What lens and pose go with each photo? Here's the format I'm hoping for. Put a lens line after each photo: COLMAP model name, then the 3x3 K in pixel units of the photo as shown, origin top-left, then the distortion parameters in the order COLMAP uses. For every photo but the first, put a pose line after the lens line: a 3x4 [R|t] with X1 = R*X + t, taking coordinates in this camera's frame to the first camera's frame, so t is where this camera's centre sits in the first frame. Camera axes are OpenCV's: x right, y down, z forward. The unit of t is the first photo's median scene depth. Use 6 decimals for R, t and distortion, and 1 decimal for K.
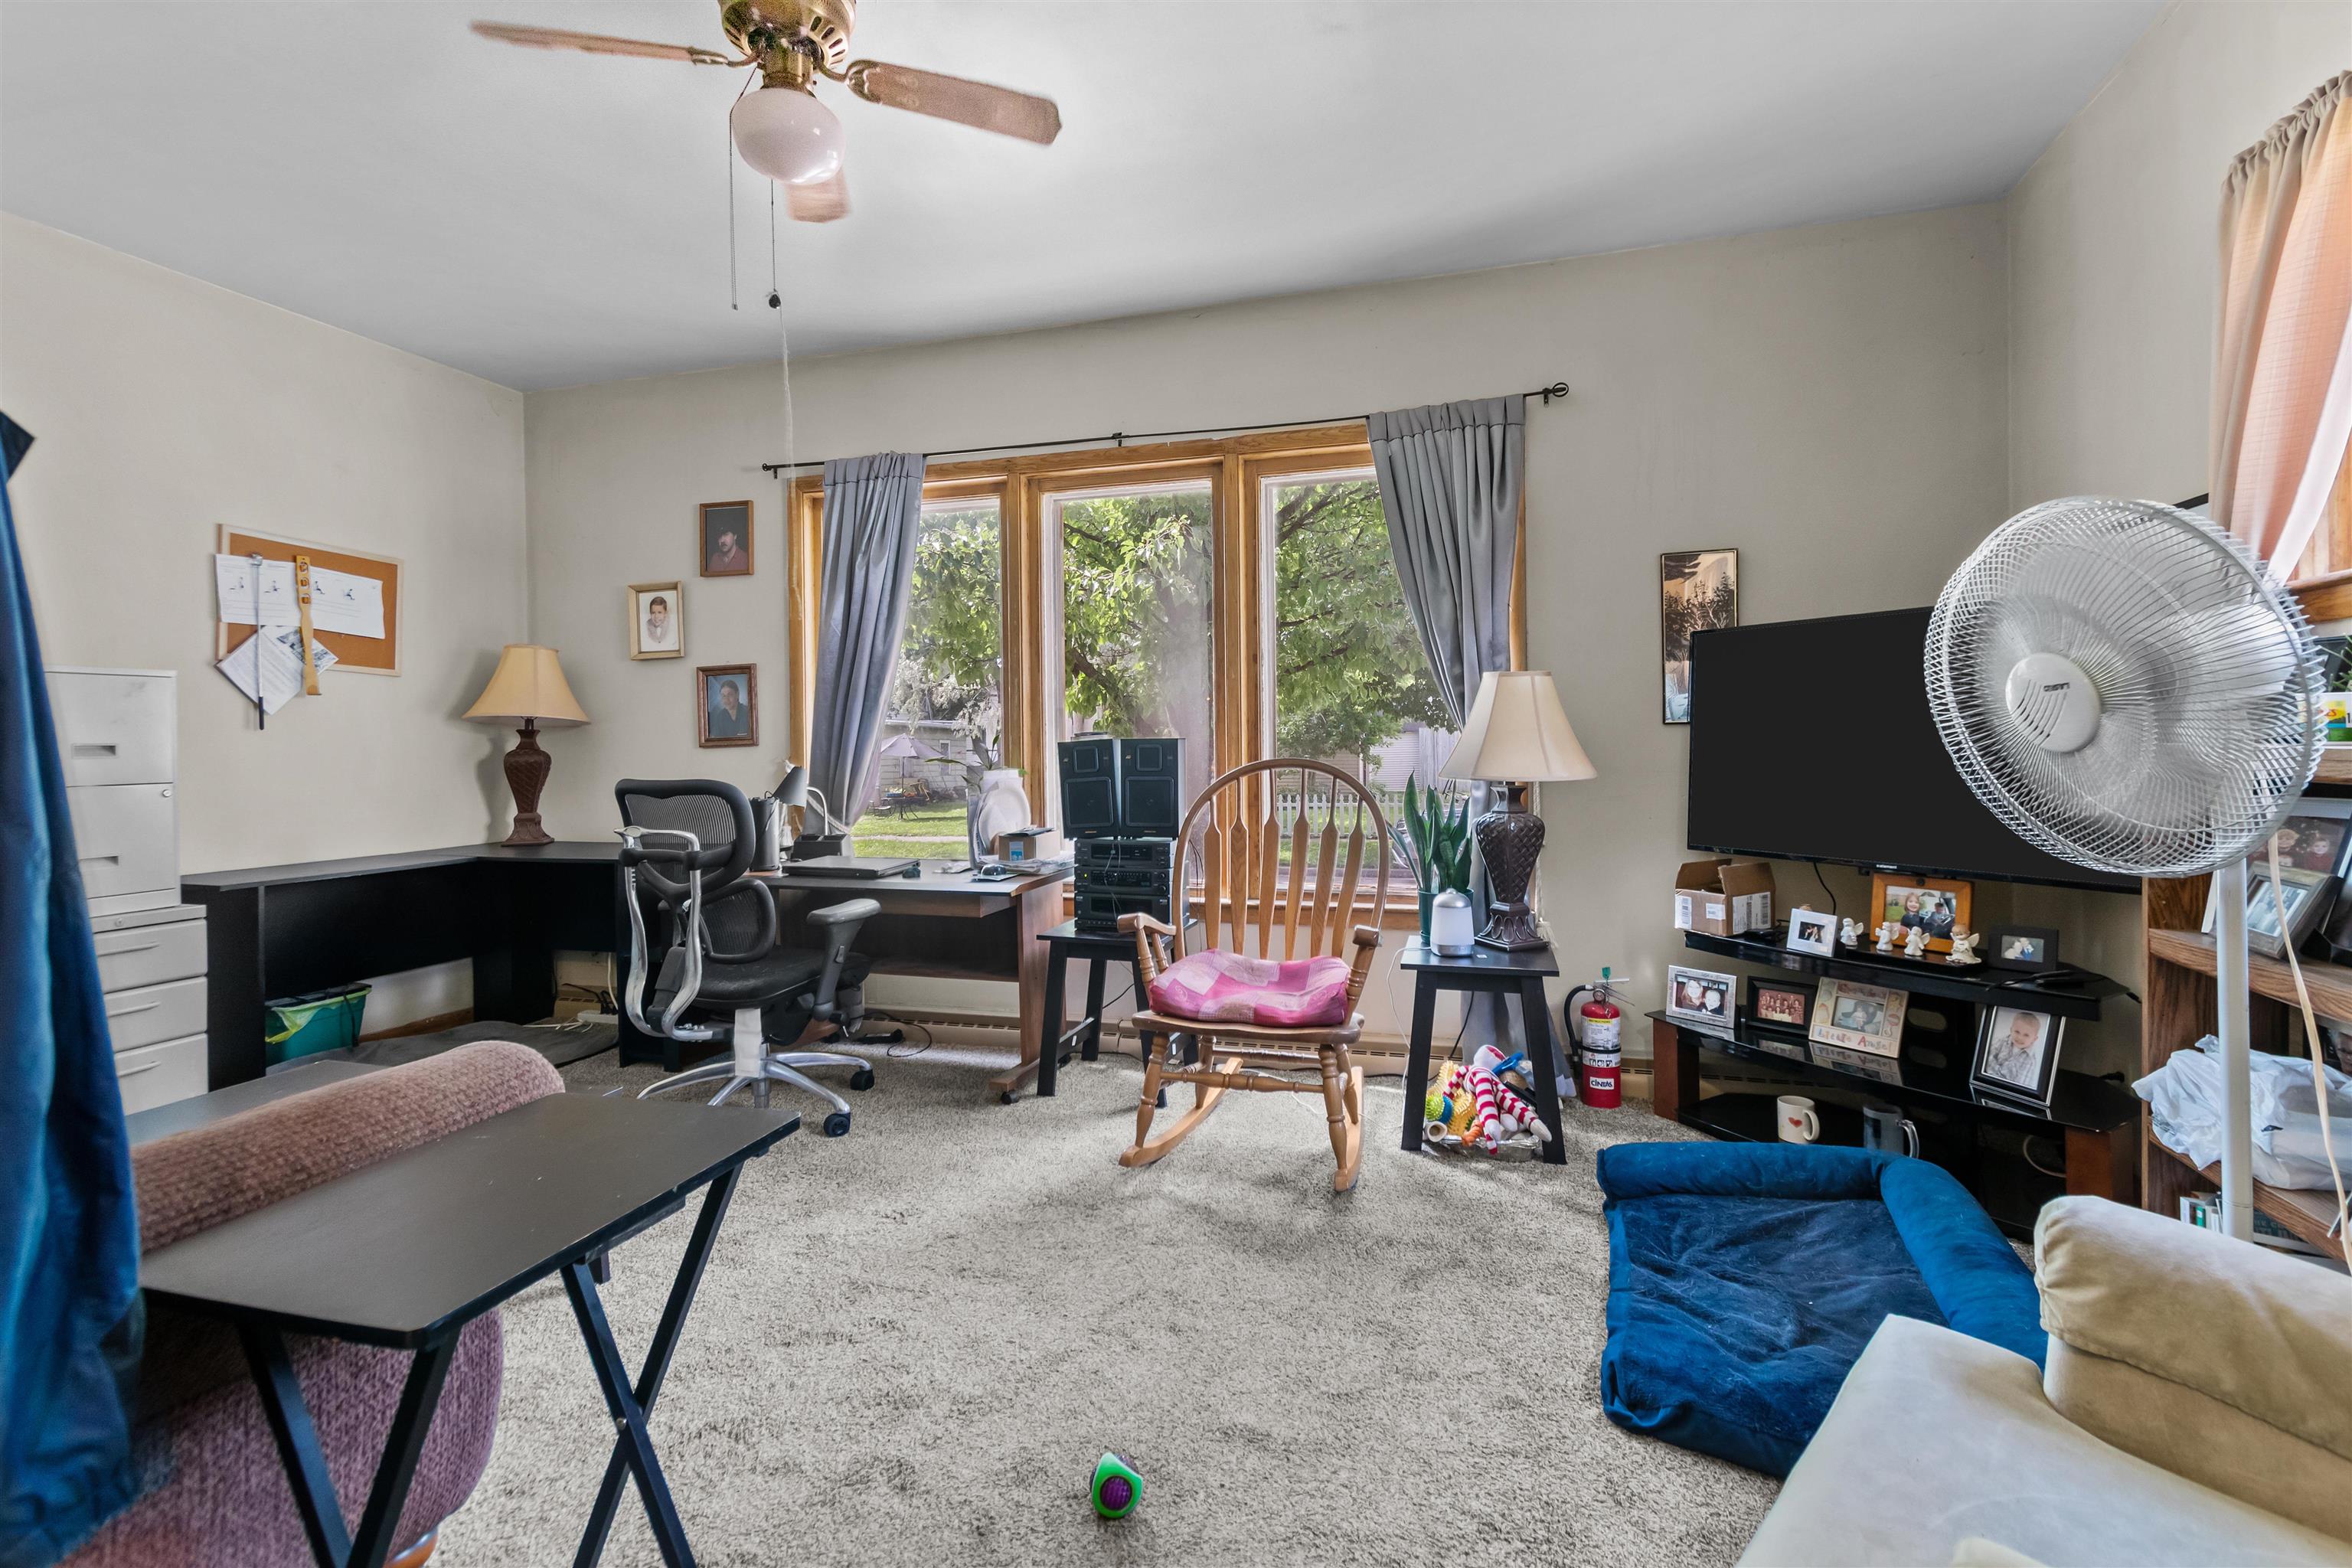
lens RADIAL K [[1069.2, 0, 1180.0], [0, 1069.2, 762.3], [0, 0, 1]] dist [-0.000037, -0.000717]
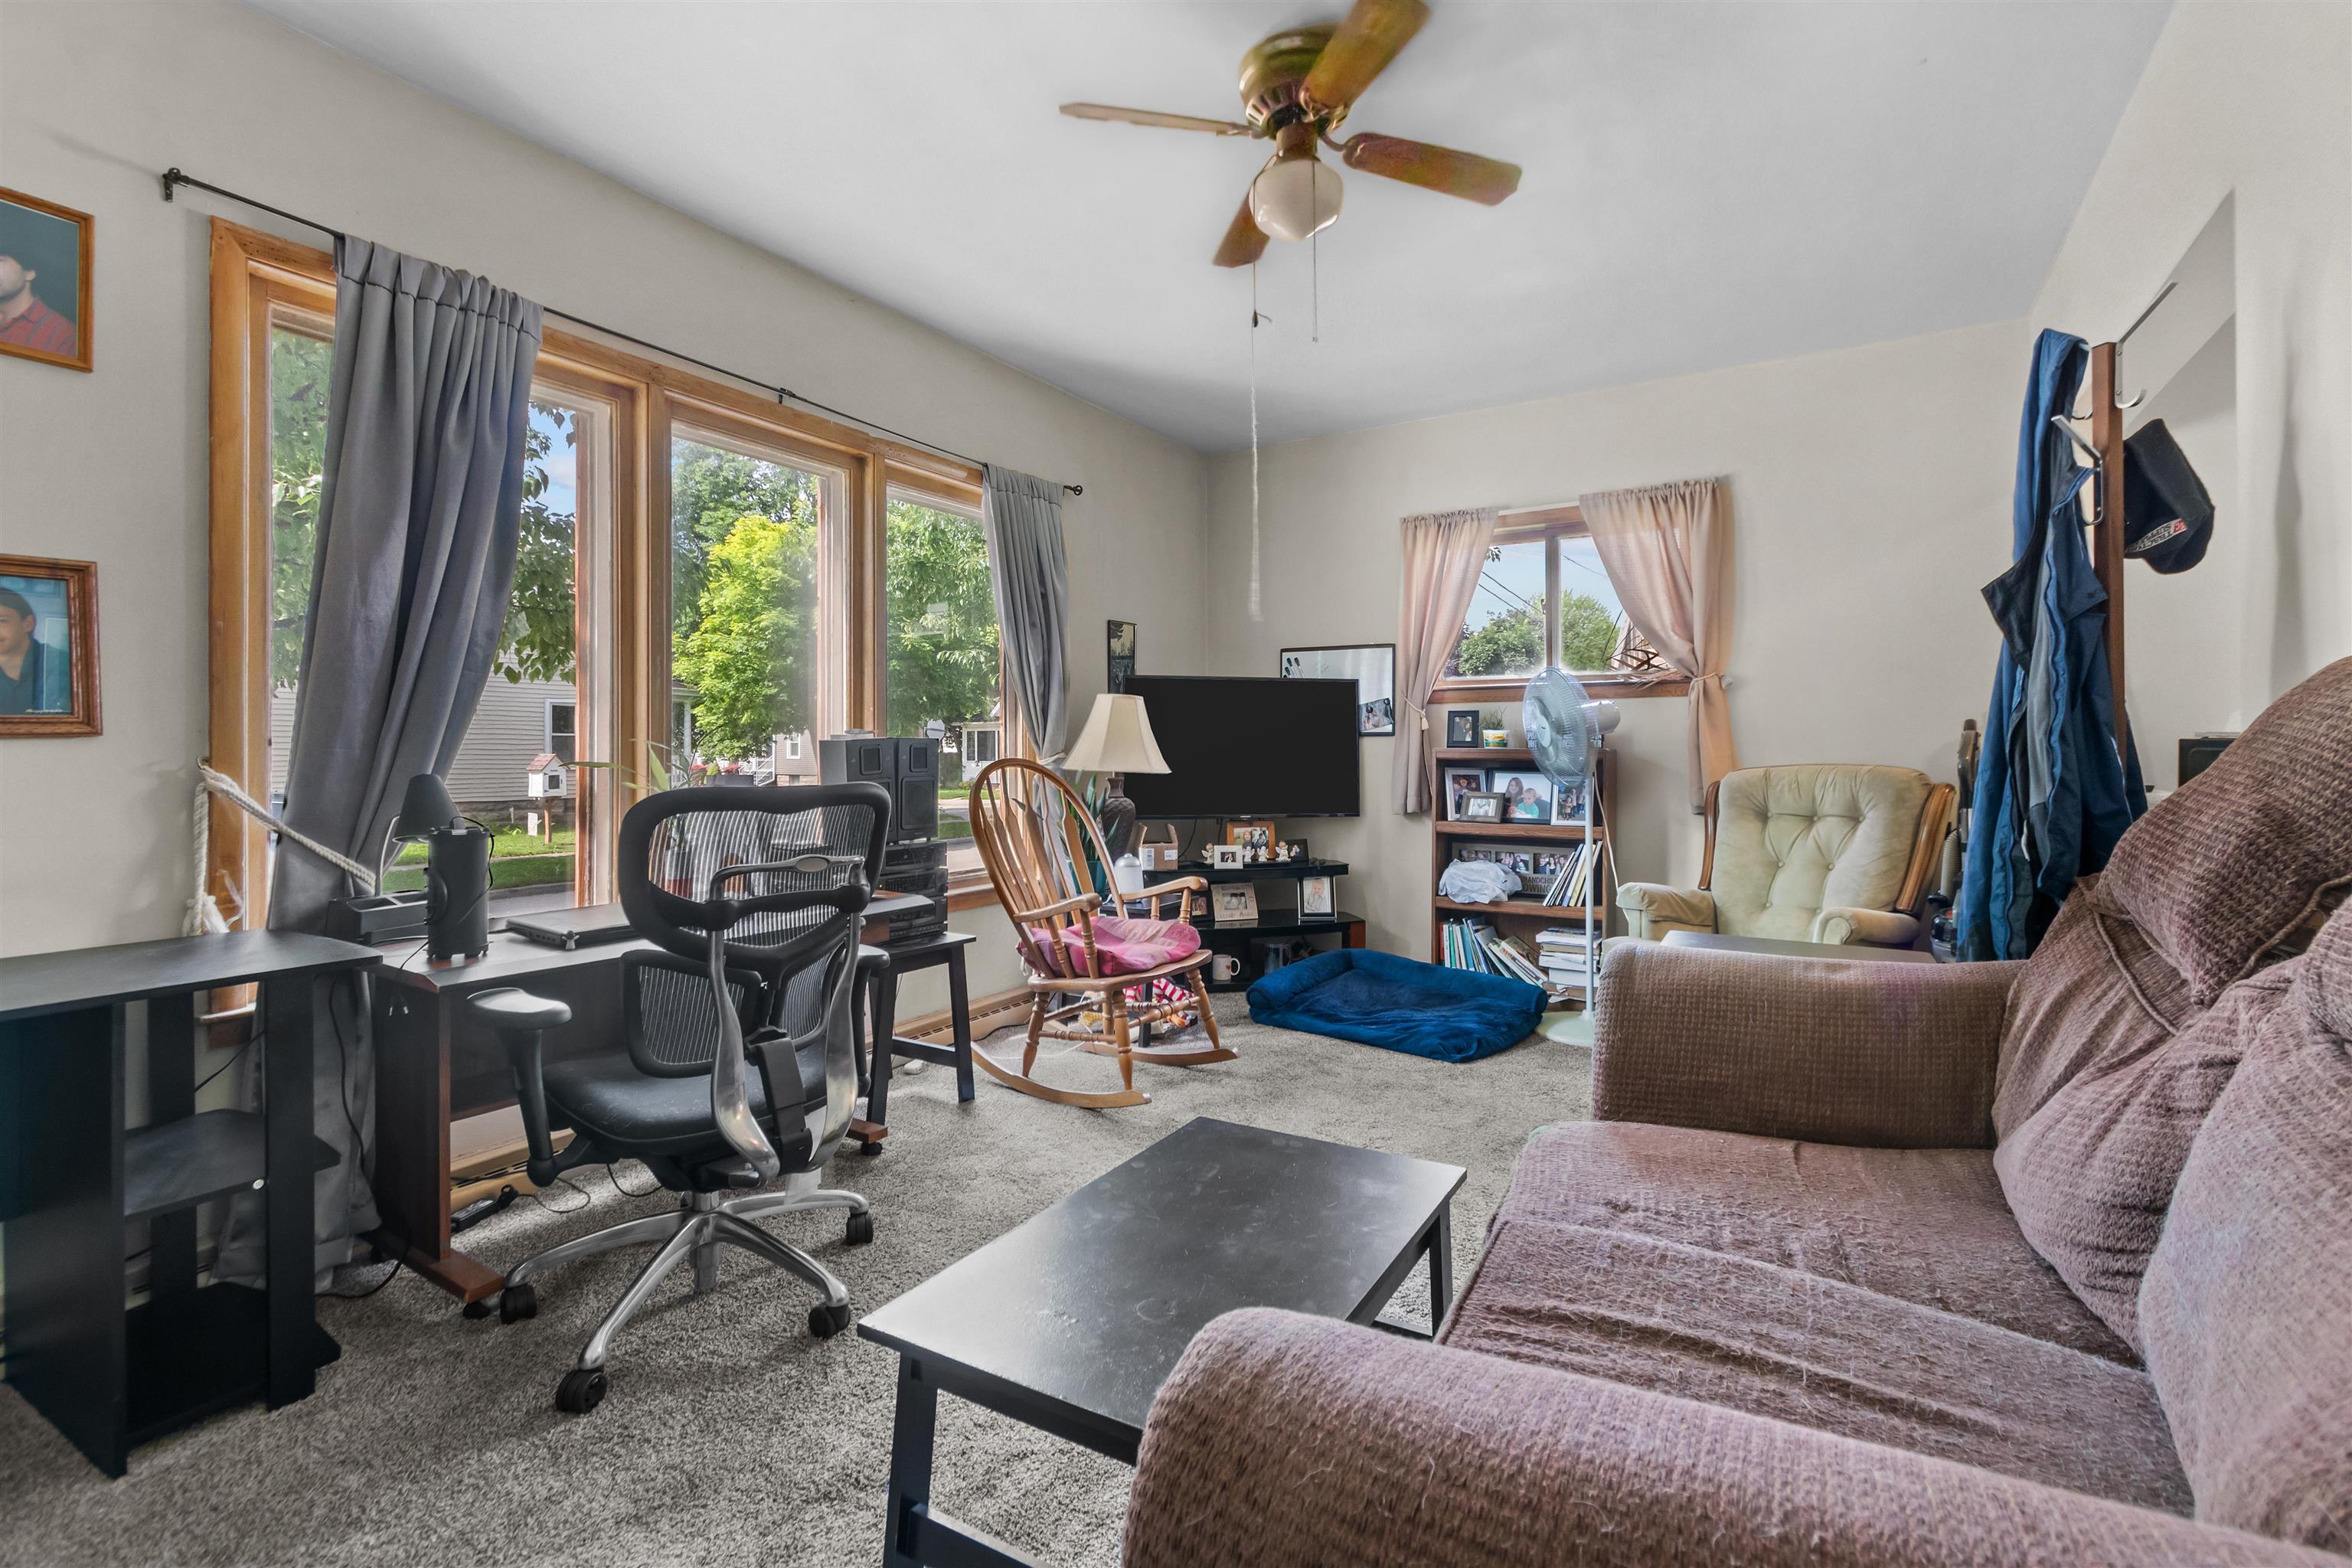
lens RADIAL K [[1069.2, 0, 1194.2], [0, 1069.2, 778.8], [0, 0, 1]] dist [-0.000037, -0.000717]
pose [[0.237178, -0.020189, 0.971256, -1.006494], [0.009231, 0.999786, 0.018527, -0.003365], [-0.971422, 0.004571, 0.237313, 0.567342]]
